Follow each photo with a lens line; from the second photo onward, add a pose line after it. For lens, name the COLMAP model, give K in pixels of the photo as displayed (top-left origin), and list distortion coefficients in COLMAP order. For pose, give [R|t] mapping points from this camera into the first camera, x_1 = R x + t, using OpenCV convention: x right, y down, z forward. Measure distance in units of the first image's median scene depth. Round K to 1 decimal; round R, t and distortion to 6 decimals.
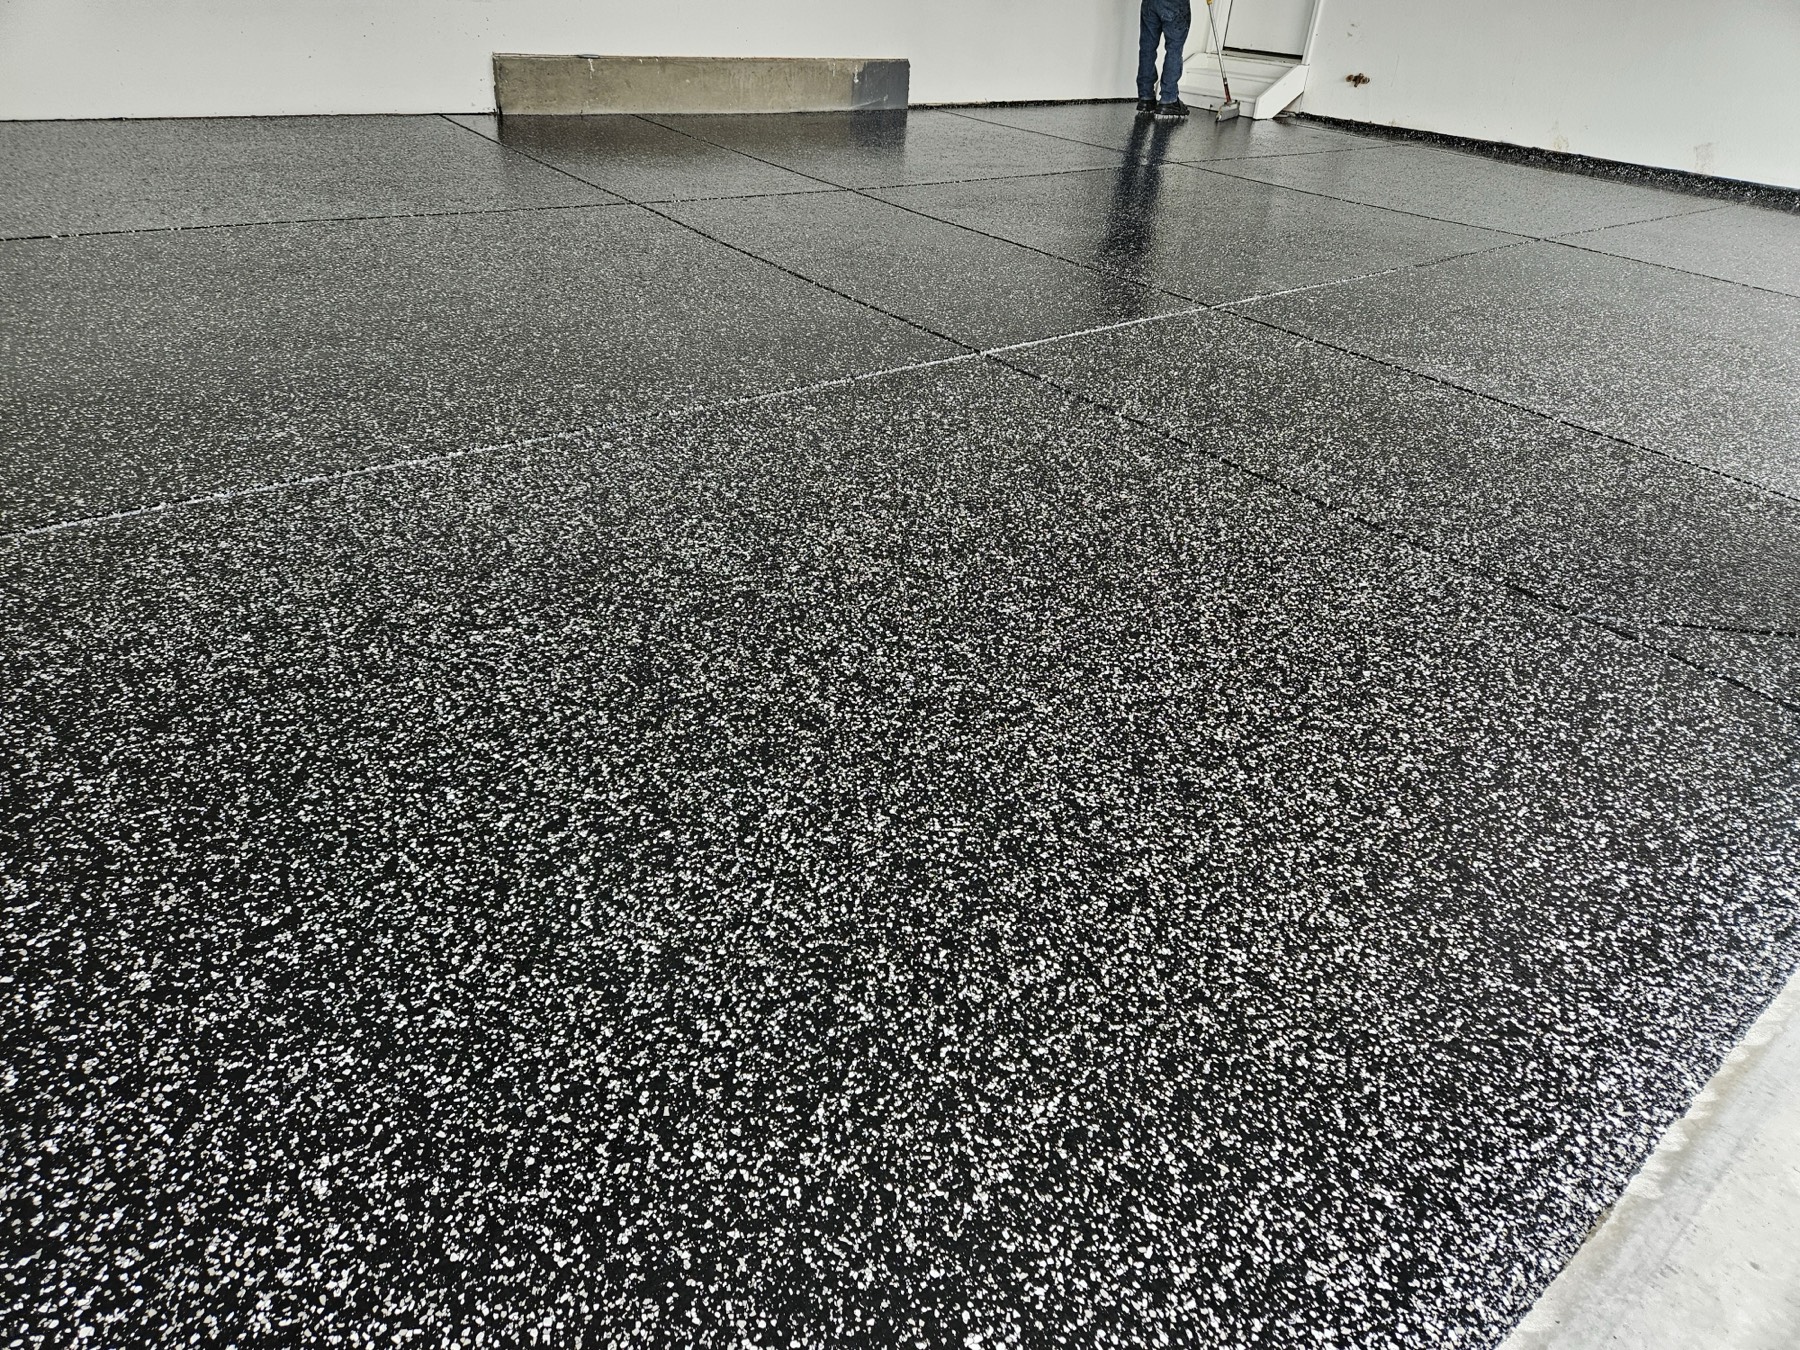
lens RADIAL K [[1176.6, 0, 900.0], [0, 1176.6, 675.0], [0, 0, 1]] dist [0.084336, -0.068808]
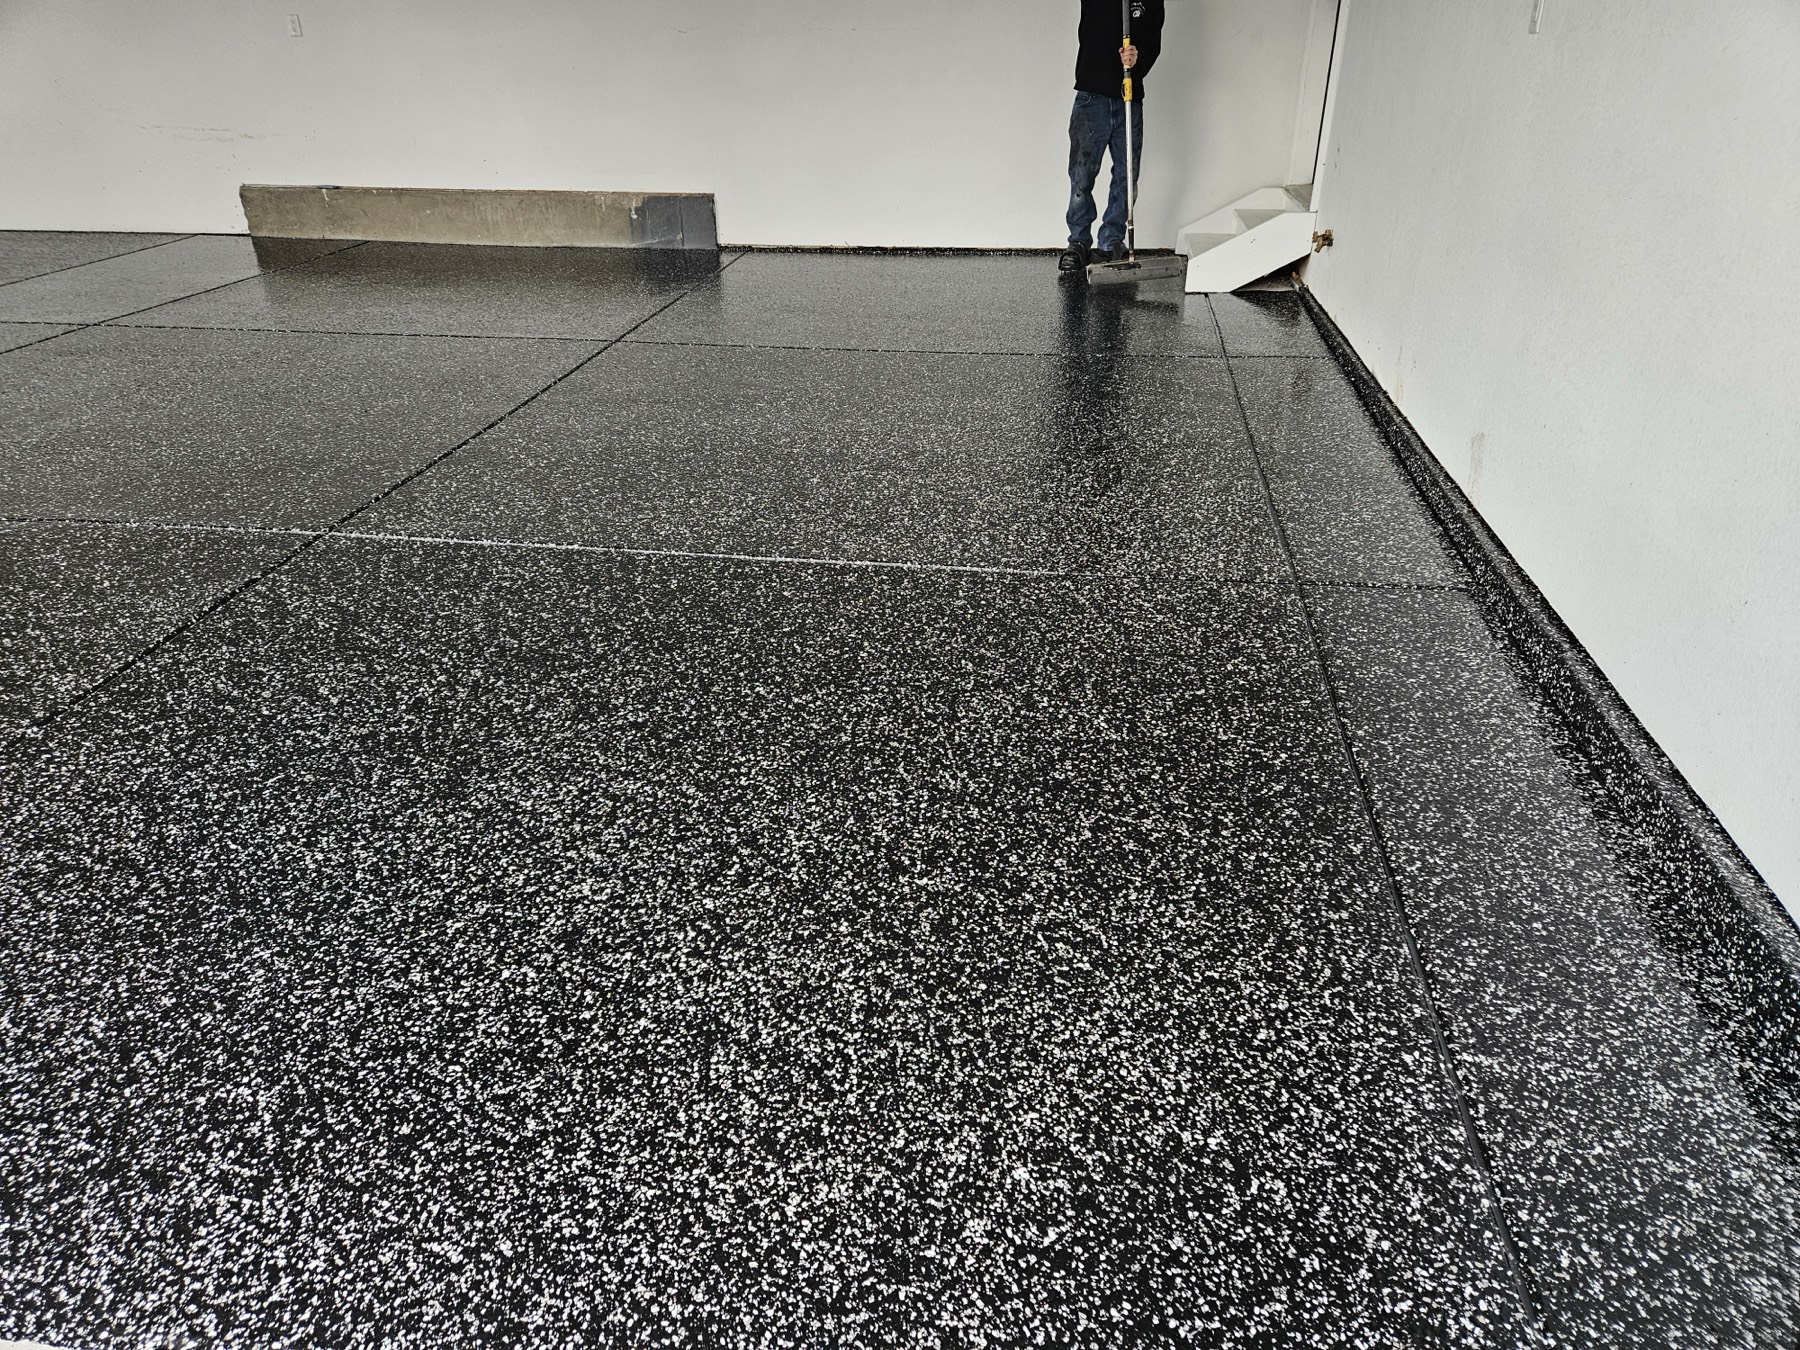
lens RADIAL K [[1174.3, 0, 895.0], [0, 1174.3, 668.2], [0, 0, 1]] dist [0.089243, -0.071444]
pose [[0.656701, 0.290458, -0.695973, 0.801820], [-0.346016, 0.936033, 0.064154, -0.308568], [0.670087, 0.198688, 0.715196, 0.568059]]
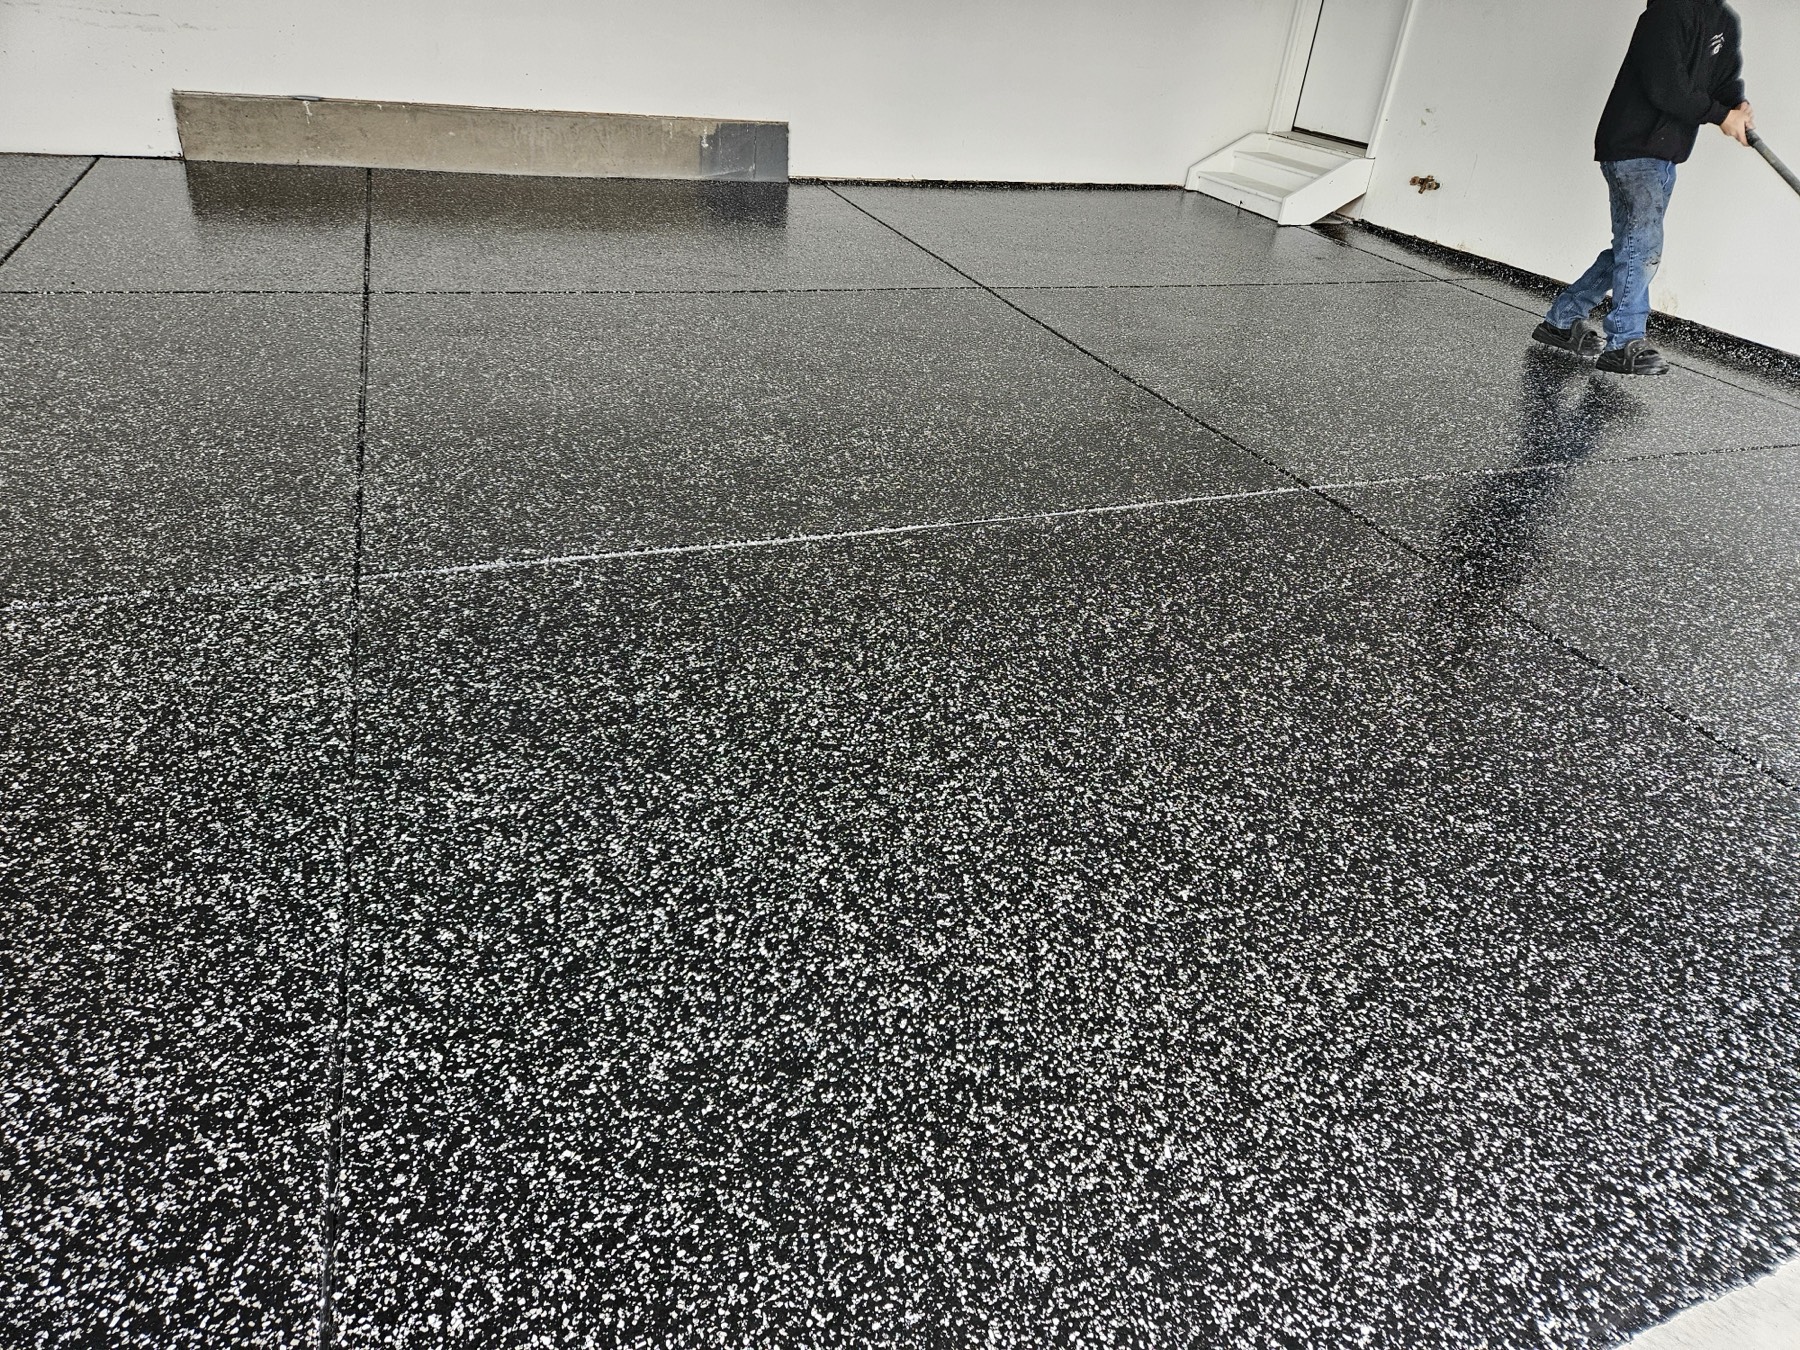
lens RADIAL K [[1174.3, 0, 895.0], [0, 1174.3, 668.2], [0, 0, 1]] dist [0.089243, -0.071444]
pose [[0.948744, 0.173431, -0.264210, 0.363510], [-0.182035, 0.983257, -0.008242, -0.164141], [0.258357, 0.055916, 0.964430, 0.271099]]
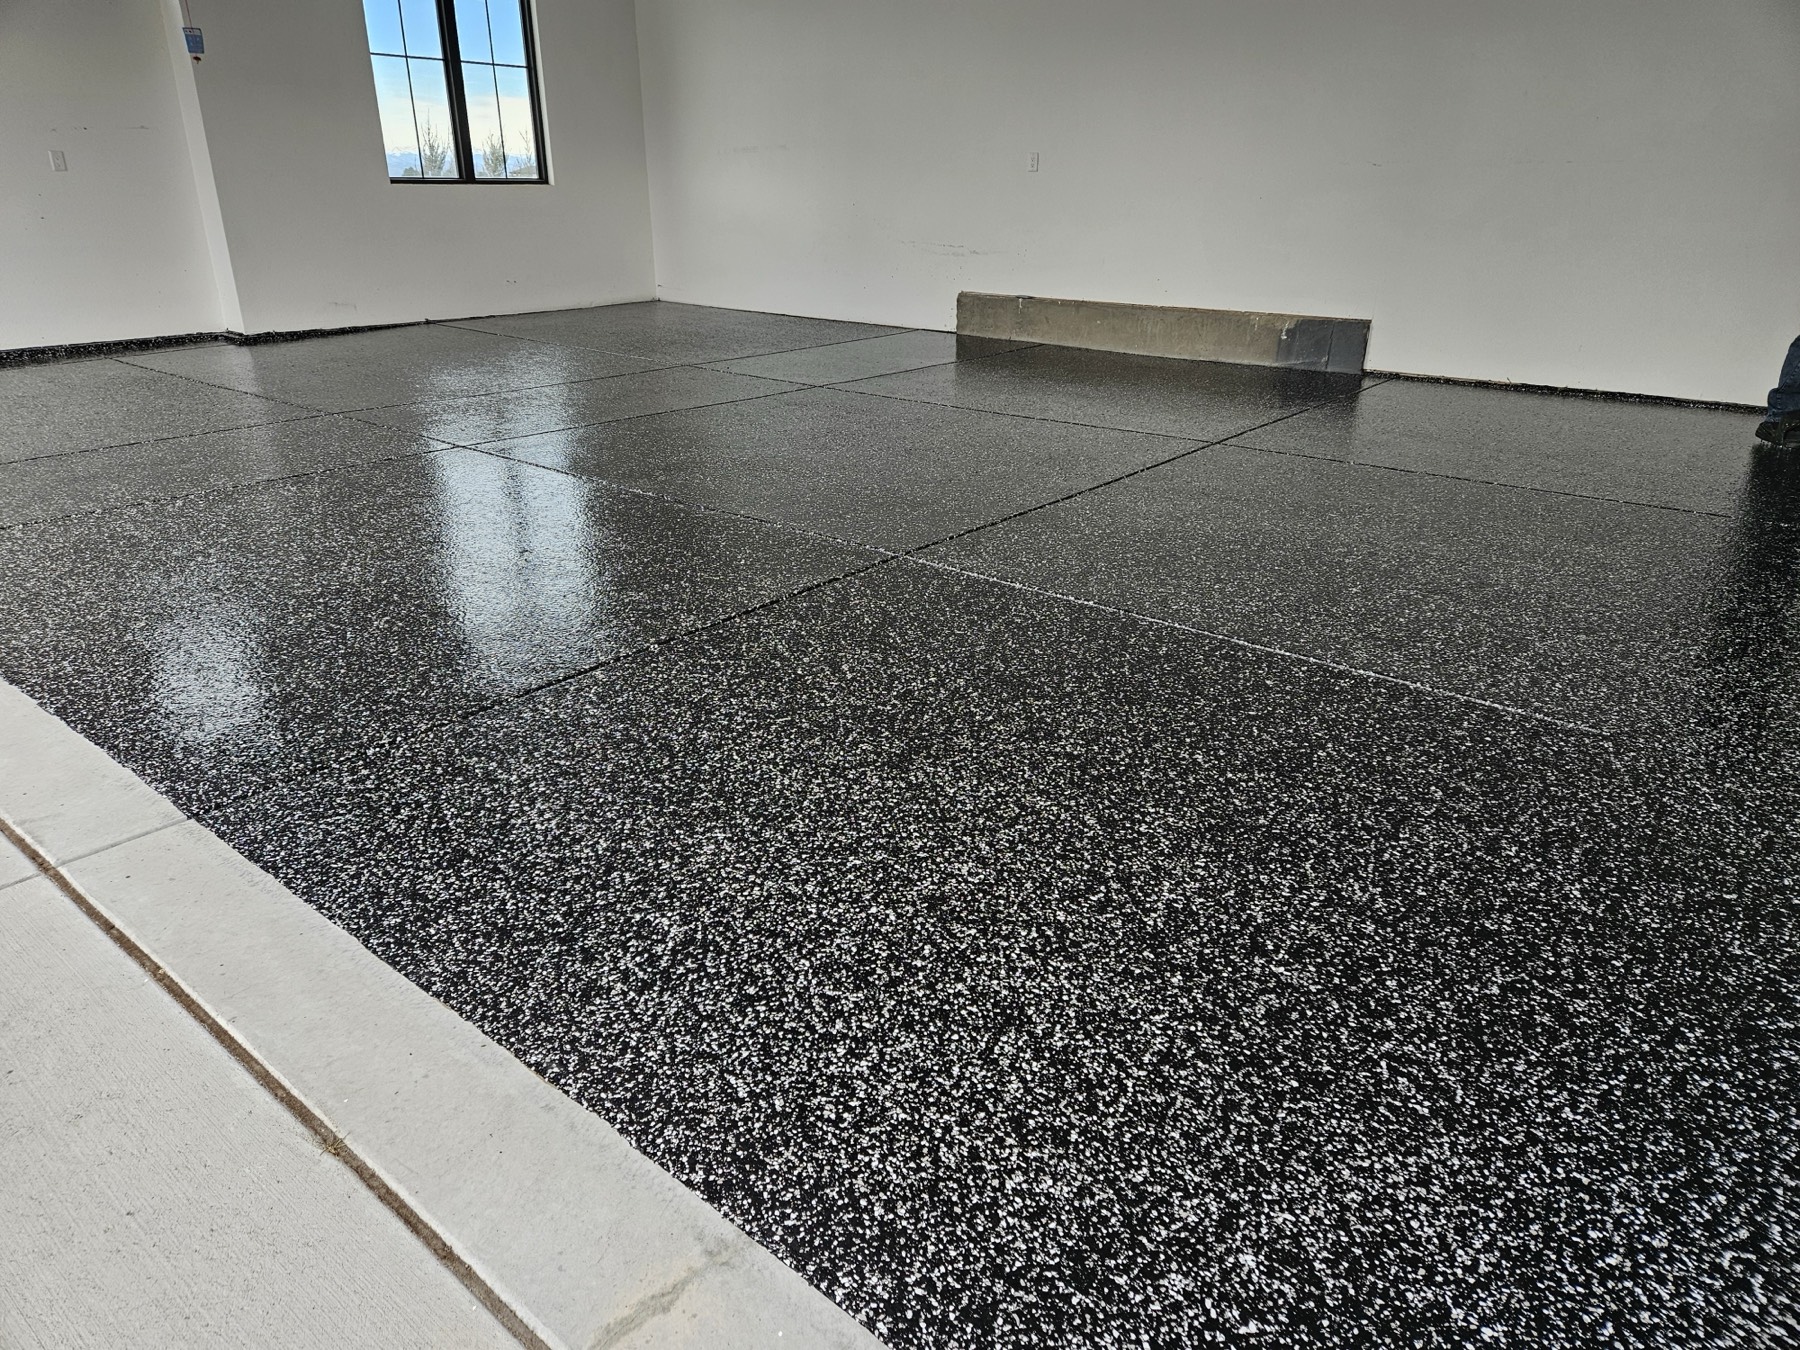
lens RADIAL K [[1174.3, 0, 895.0], [0, 1174.3, 668.2], [0, 0, 1]] dist [0.089243, -0.071444]
pose [[0.168484, 0.314450, -0.934203, 0.835523], [-0.510912, 0.838362, 0.190047, -0.309178], [0.842961, 0.445275, 0.301906, 0.594296]]
